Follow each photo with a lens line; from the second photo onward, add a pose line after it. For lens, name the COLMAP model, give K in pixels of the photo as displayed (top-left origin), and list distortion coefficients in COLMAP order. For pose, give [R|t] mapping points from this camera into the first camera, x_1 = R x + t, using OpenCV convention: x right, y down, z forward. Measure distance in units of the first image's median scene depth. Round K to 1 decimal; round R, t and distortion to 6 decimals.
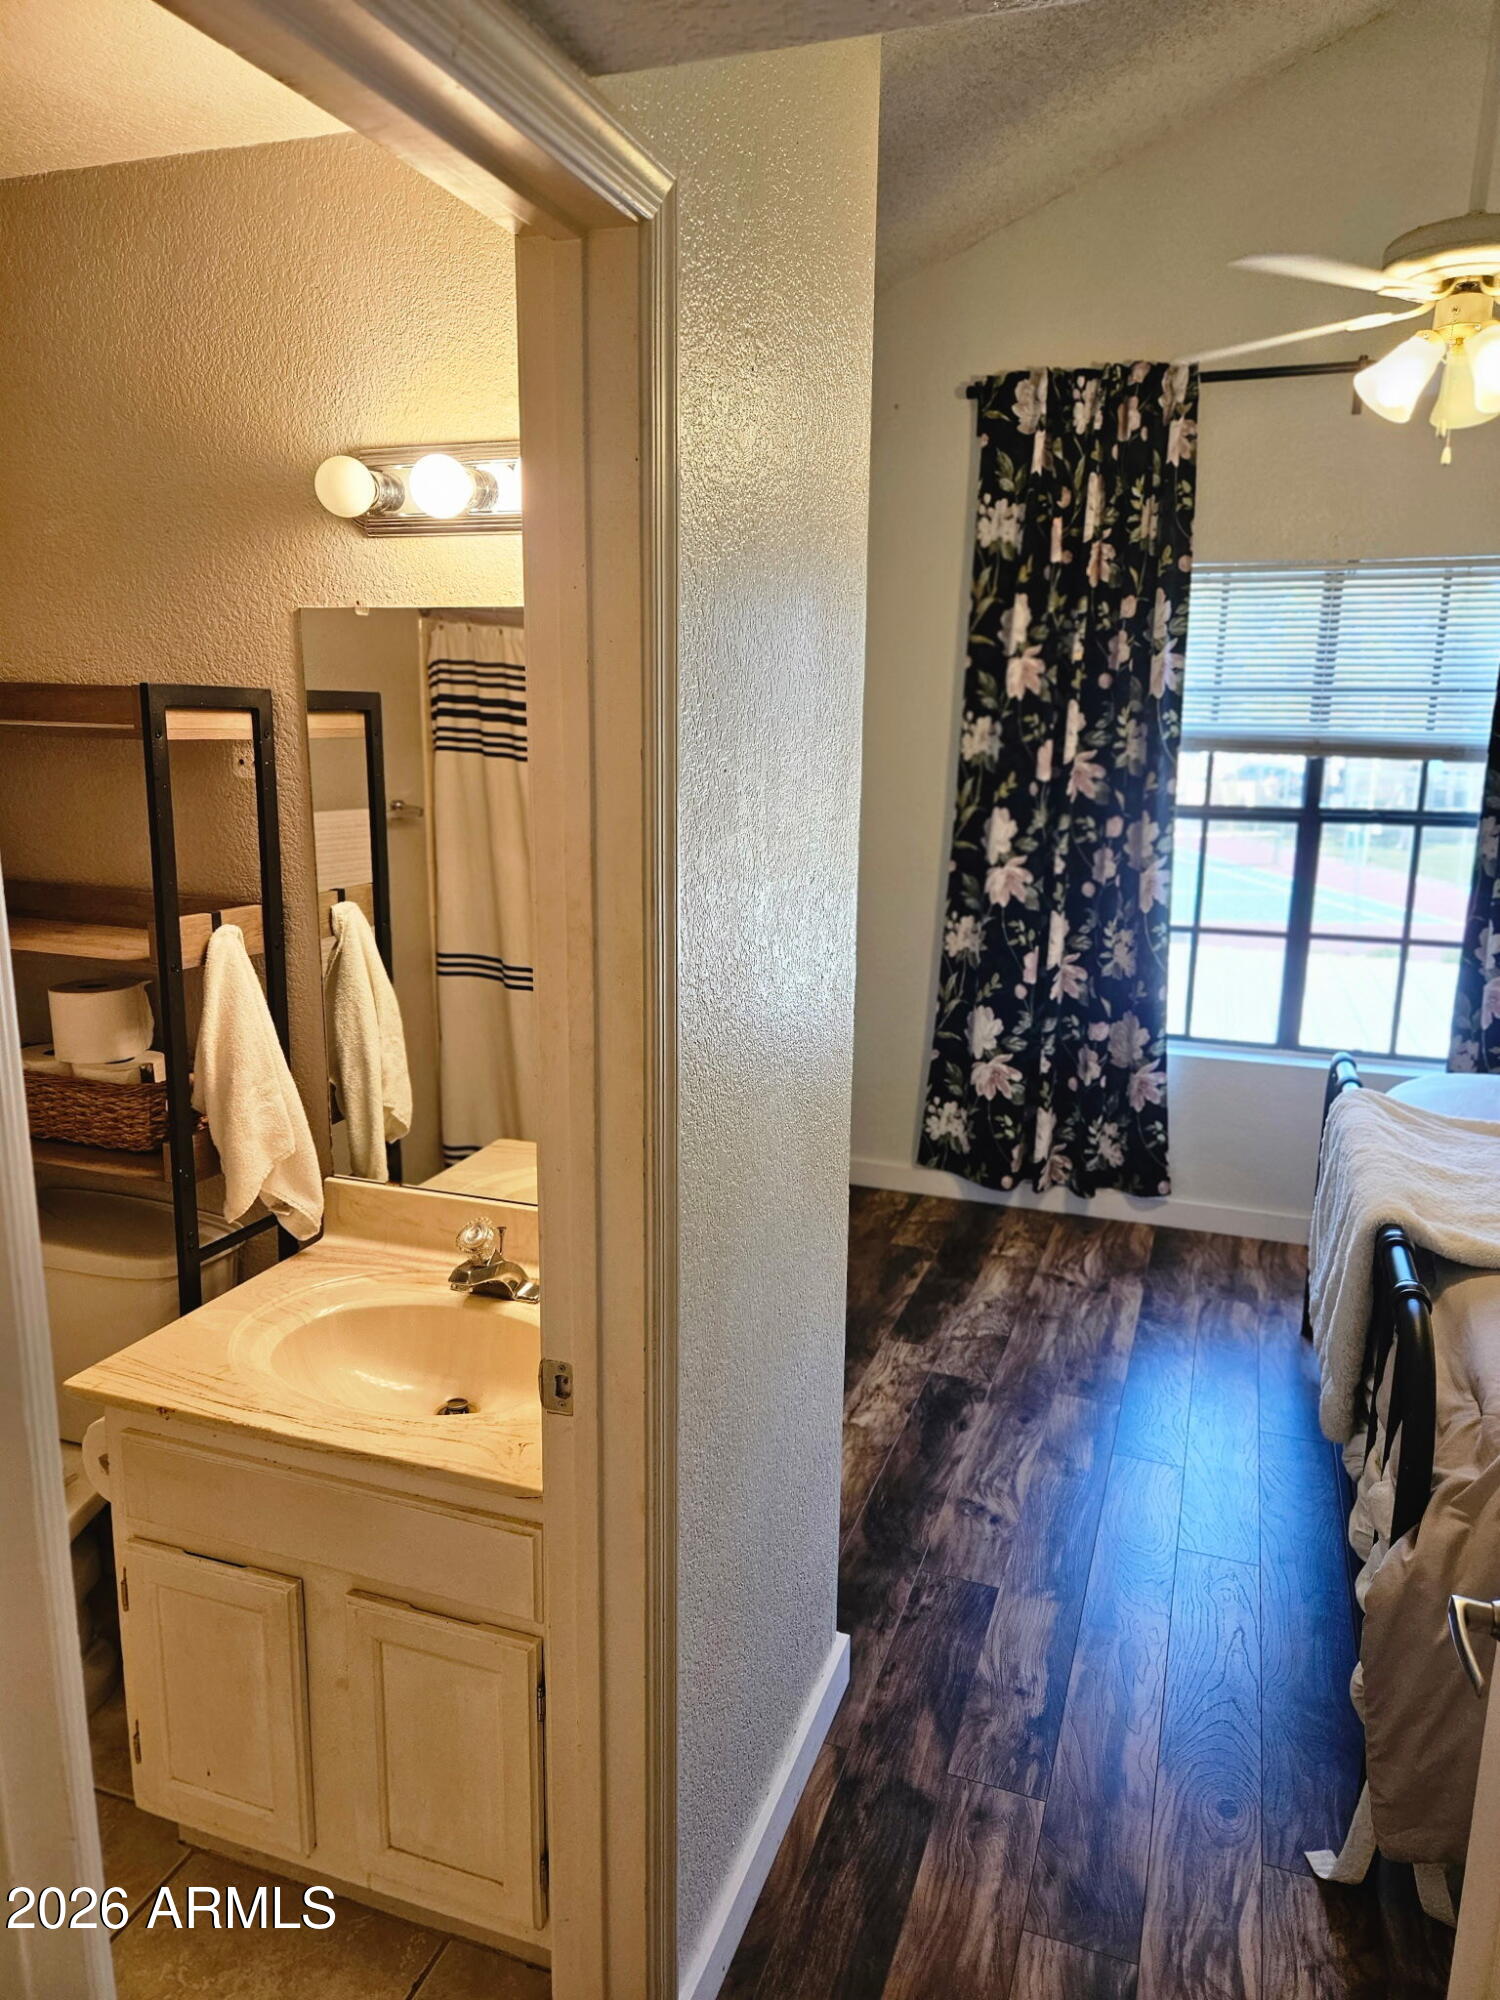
lens RADIAL K [[1356.0, 0, 750.0], [0, 1356.0, 1000.0], [0, 0, 1]] dist [-0.000866, -0.001941]
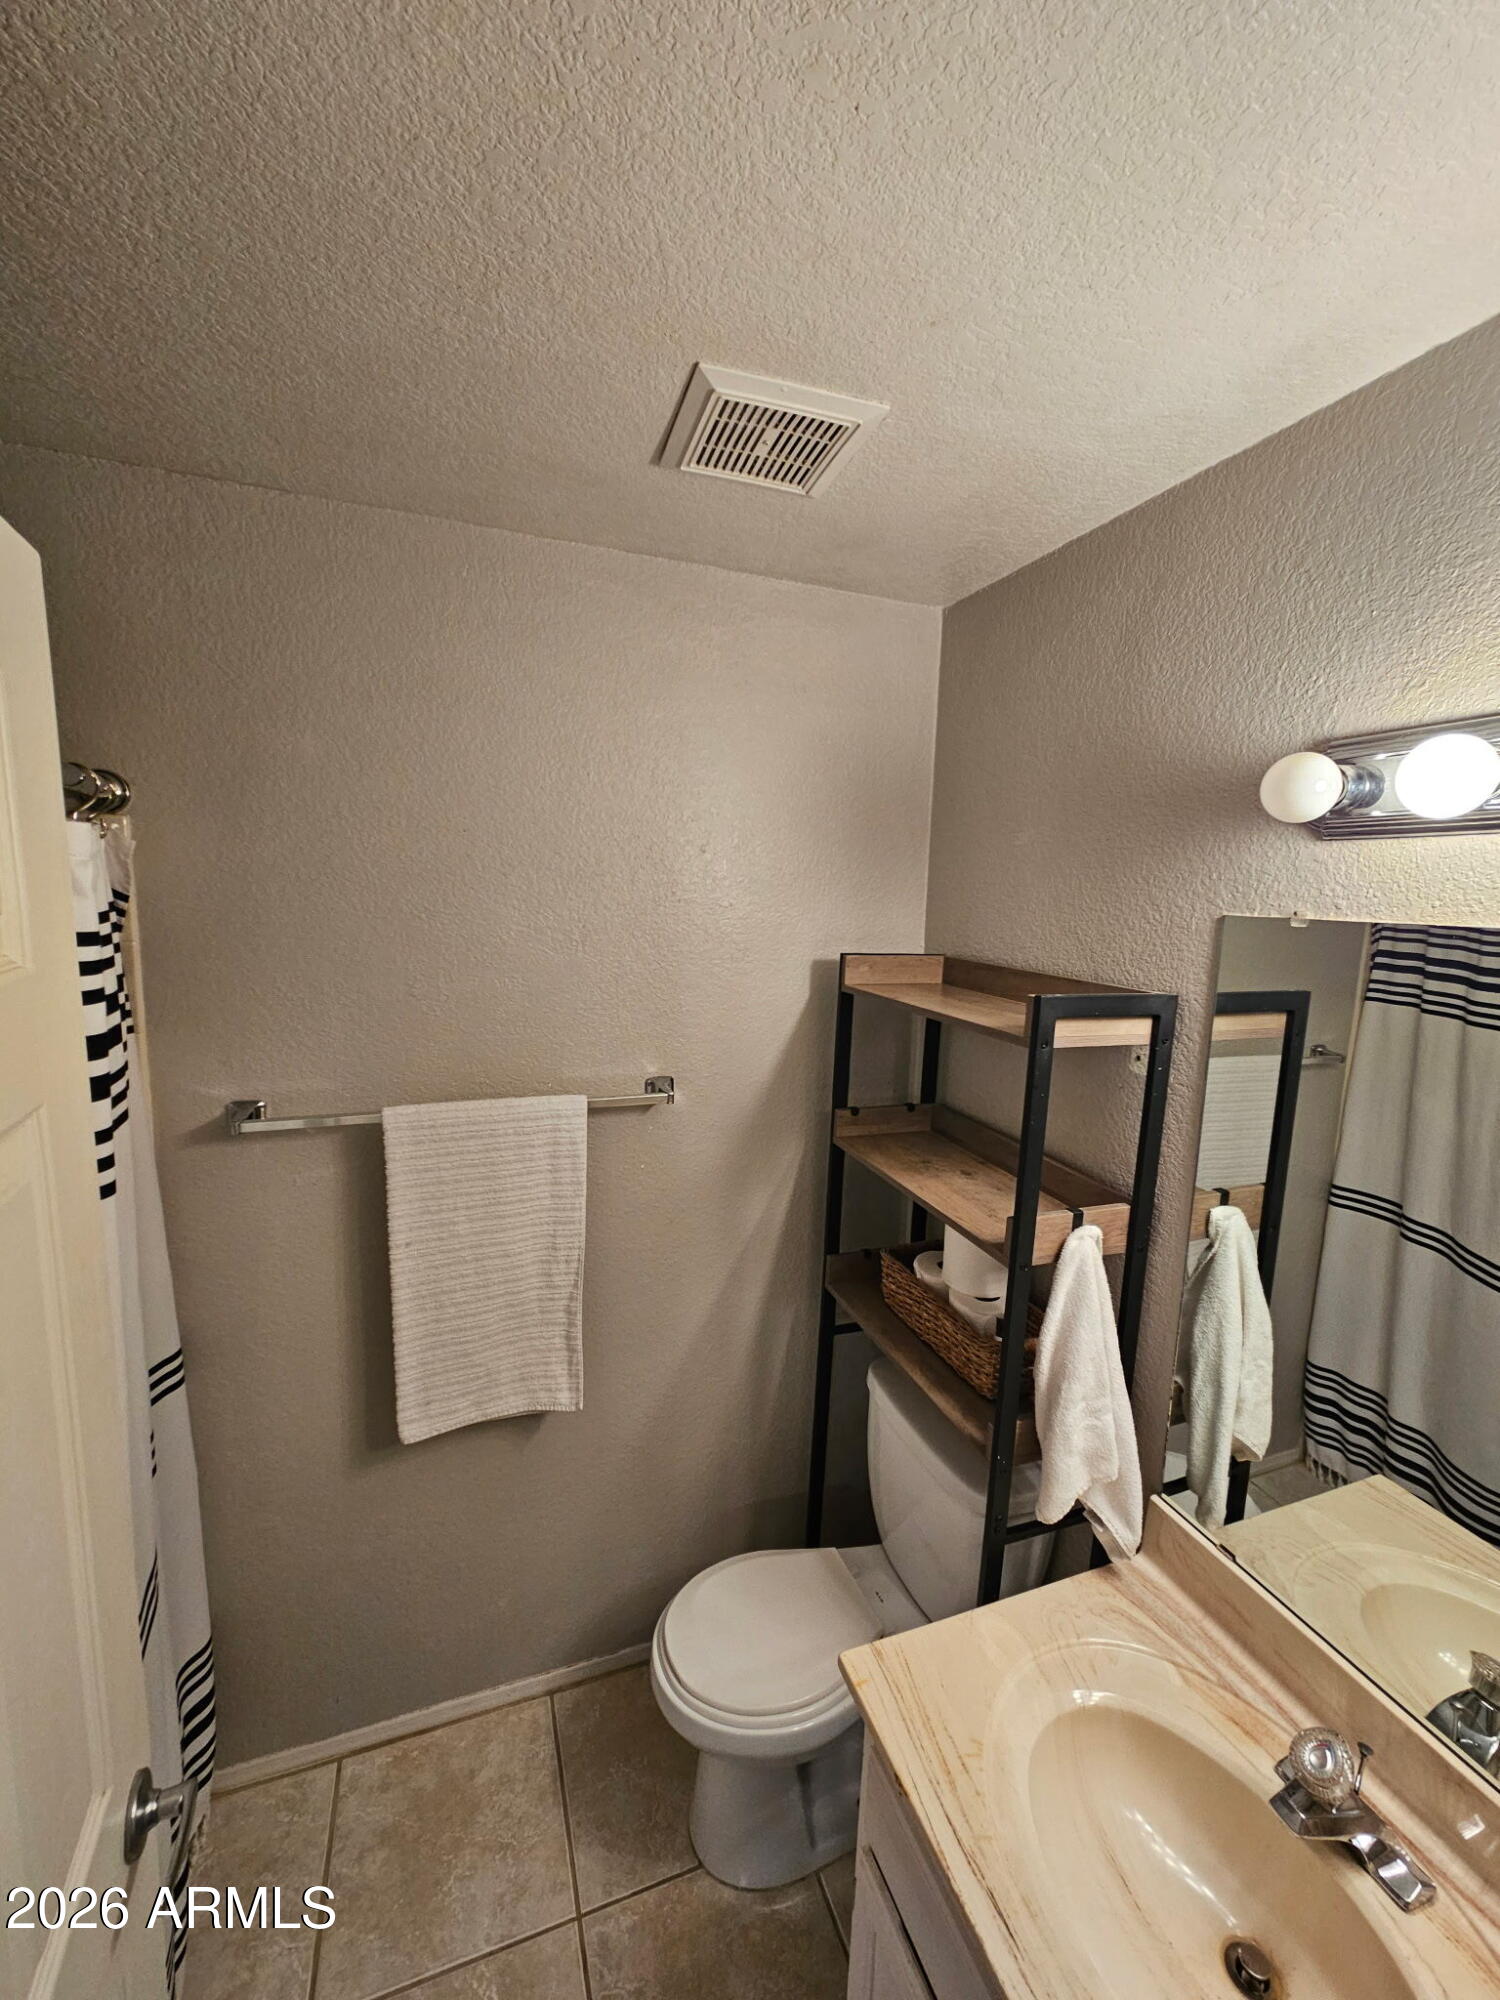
lens RADIAL K [[810.8, 0, 762.1], [0, 810.8, 1017.7], [0, 0, 1]] dist [0.004027, 0.000276]
pose [[0.653428, 0.119852, -0.747440, -0.109715], [-0.179573, 0.983744, 0.000757, -0.159349], [0.735381, 0.133725, 0.664328, 0.391525]]
